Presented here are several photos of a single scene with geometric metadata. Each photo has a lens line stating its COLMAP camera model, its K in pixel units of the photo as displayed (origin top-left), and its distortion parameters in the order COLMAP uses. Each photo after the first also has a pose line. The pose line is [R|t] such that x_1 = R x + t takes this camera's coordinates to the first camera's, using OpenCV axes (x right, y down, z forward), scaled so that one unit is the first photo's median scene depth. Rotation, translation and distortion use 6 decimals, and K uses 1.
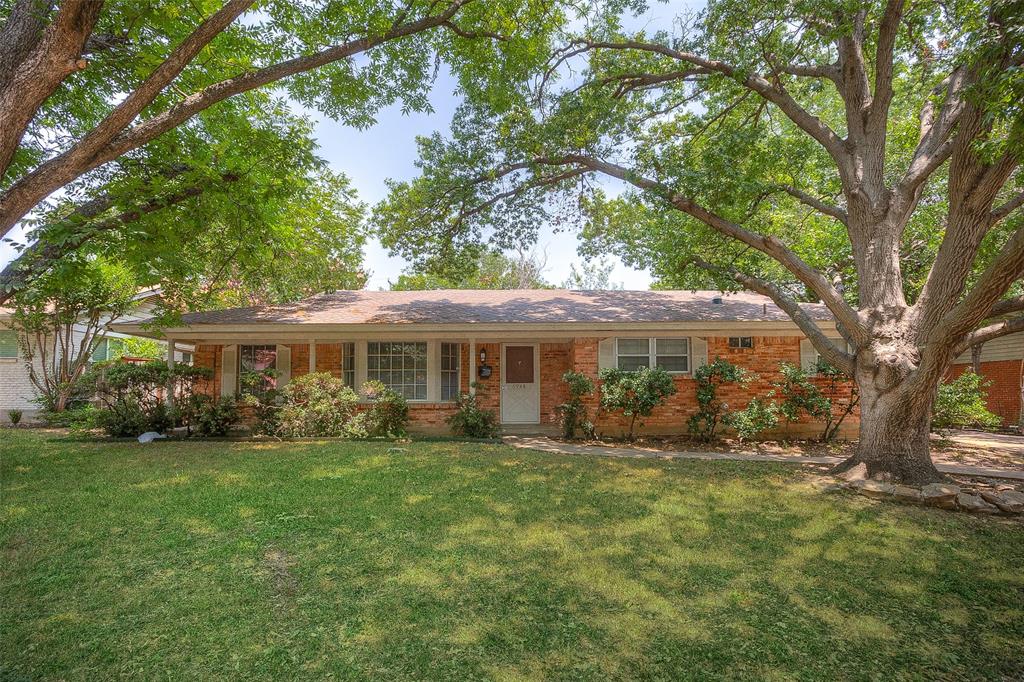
lens RADIAL K [[508.7, 0, 512.1], [0, 508.7, 333.8], [0, 0, 1]] dist [-0.023061, 0.001232]
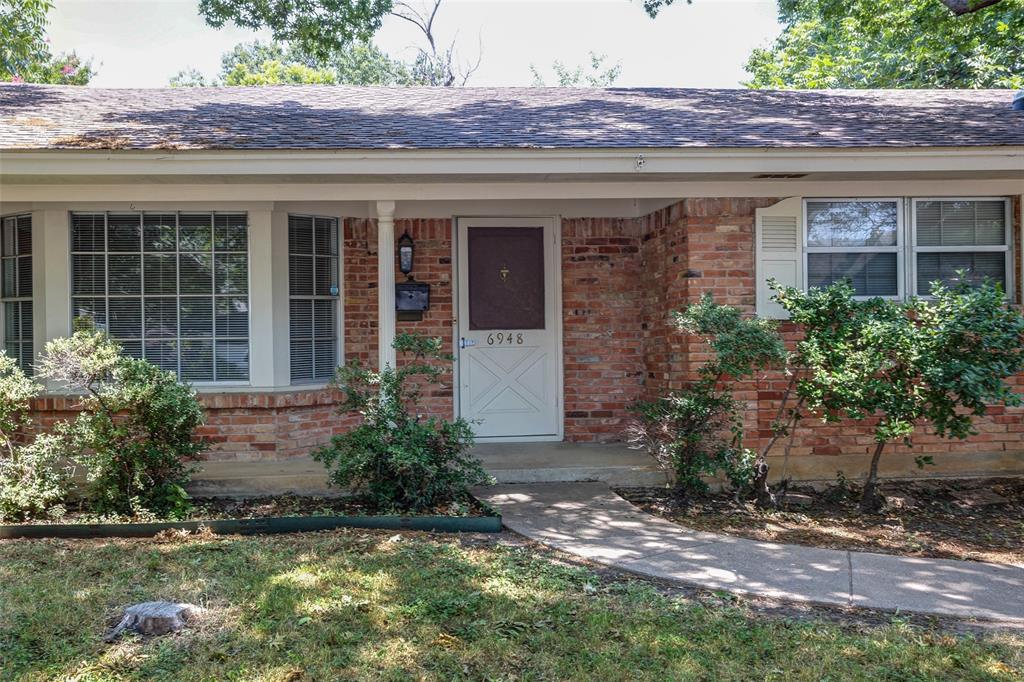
lens RADIAL K [[1273.4, 0, 511.9], [0, 1273.4, 261.6], [0, 0, 1]] dist [0.007331, 0.005049]
pose [[0.998882, -0.003911, 0.047118, -0.034414], [0.001668, 0.998868, 0.047549, 0.008988], [-0.047250, -0.047417, 0.997757, 0.152859]]
